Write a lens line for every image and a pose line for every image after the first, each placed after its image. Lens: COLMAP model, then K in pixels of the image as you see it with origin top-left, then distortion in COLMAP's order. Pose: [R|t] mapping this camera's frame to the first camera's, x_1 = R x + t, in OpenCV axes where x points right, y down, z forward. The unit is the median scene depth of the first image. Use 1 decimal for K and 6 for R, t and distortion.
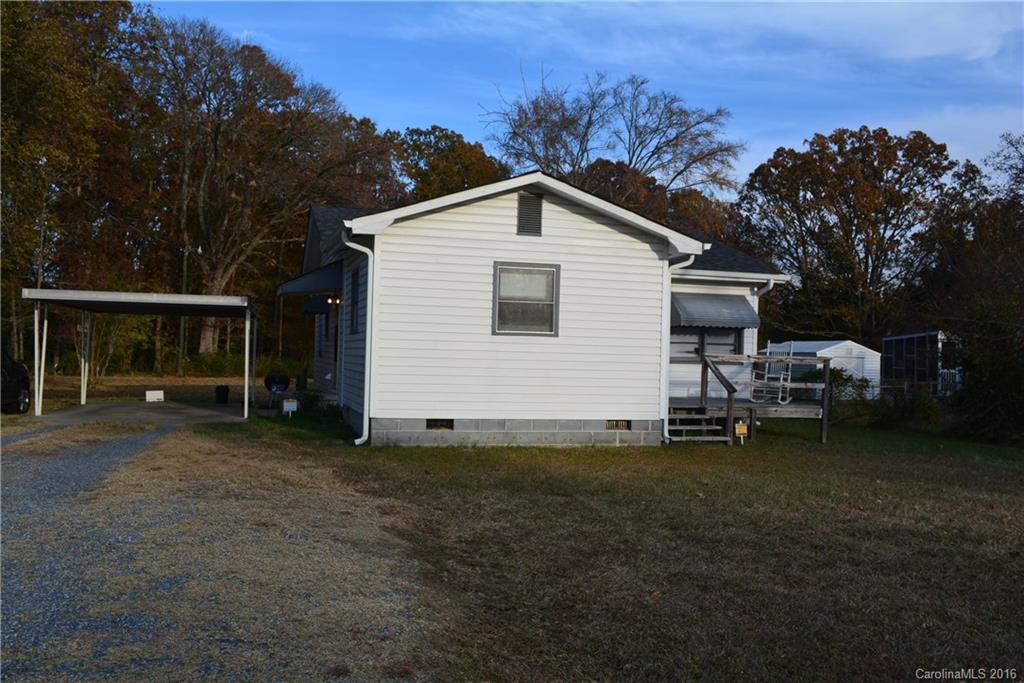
lens RADIAL K [[930.7, 0, 510.8], [0, 930.7, 339.3], [0, 0, 1]] dist [-0.019687, 0.000000]
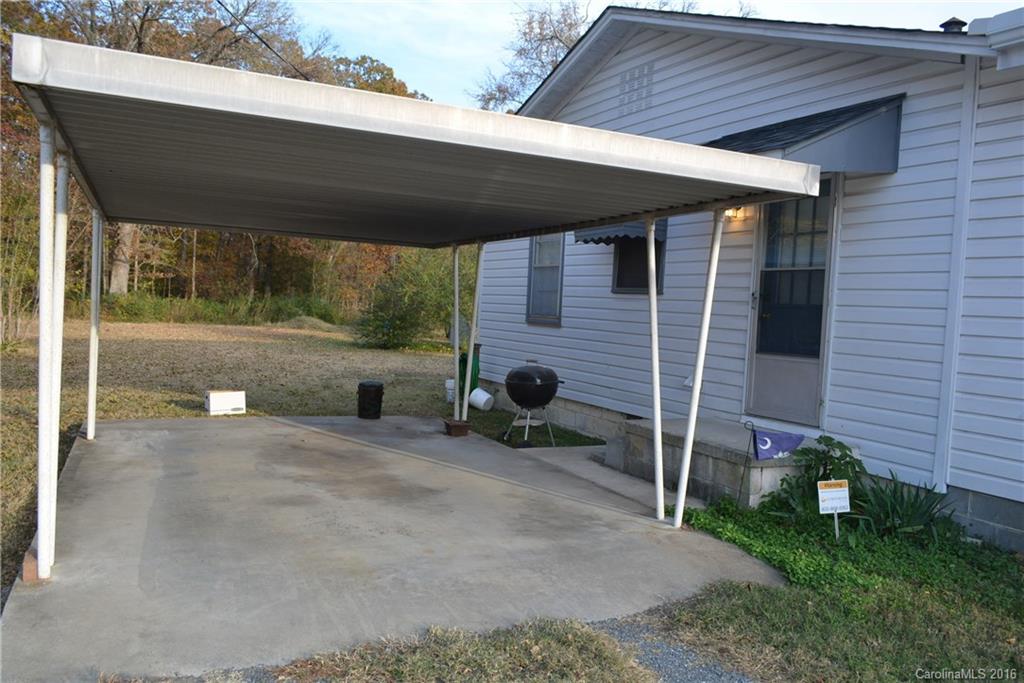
lens RADIAL K [[789.5, 0, 513.9], [0, 789.5, 340.7], [0, 0, 1]] dist [-0.009729, 0.001598]
pose [[0.978465, 0.012809, 0.206016, -0.113647], [-0.027436, 0.997287, 0.068301, -0.000949], [-0.204583, -0.072482, 0.976162, 0.201986]]
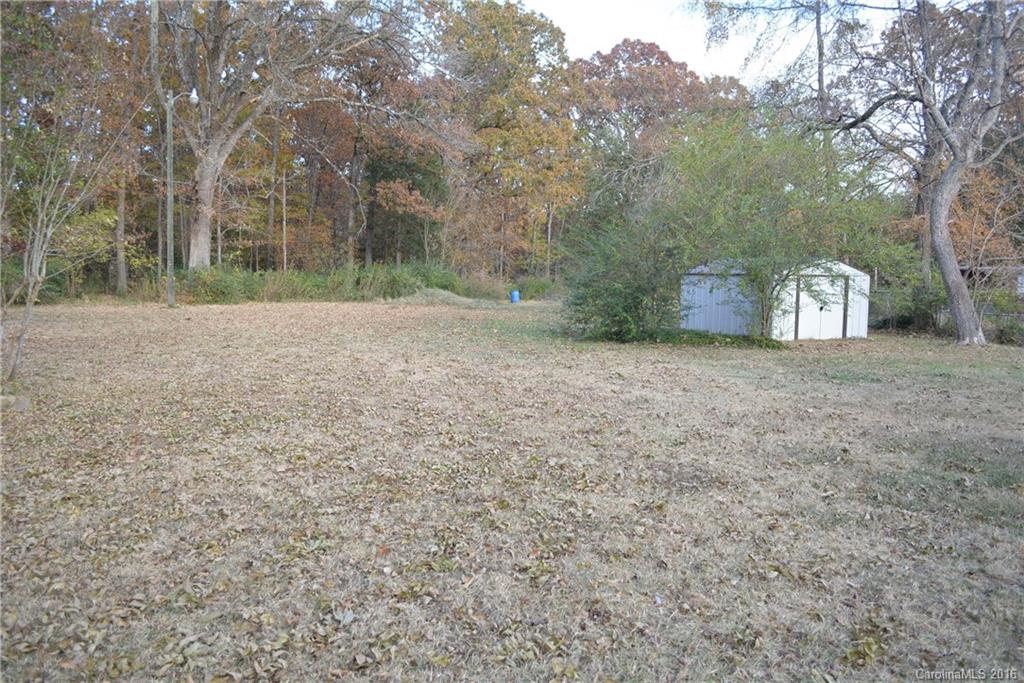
lens RADIAL K [[789.5, 0, 513.2], [0, 789.5, 345.6], [0, 0, 1]] dist [-0.009729, 0.001598]
pose [[0.992526, -0.023900, 0.119672, -0.161270], [0.009224, 0.992523, 0.121711, 0.003525], [-0.121686, -0.119697, 0.985325, 0.374770]]
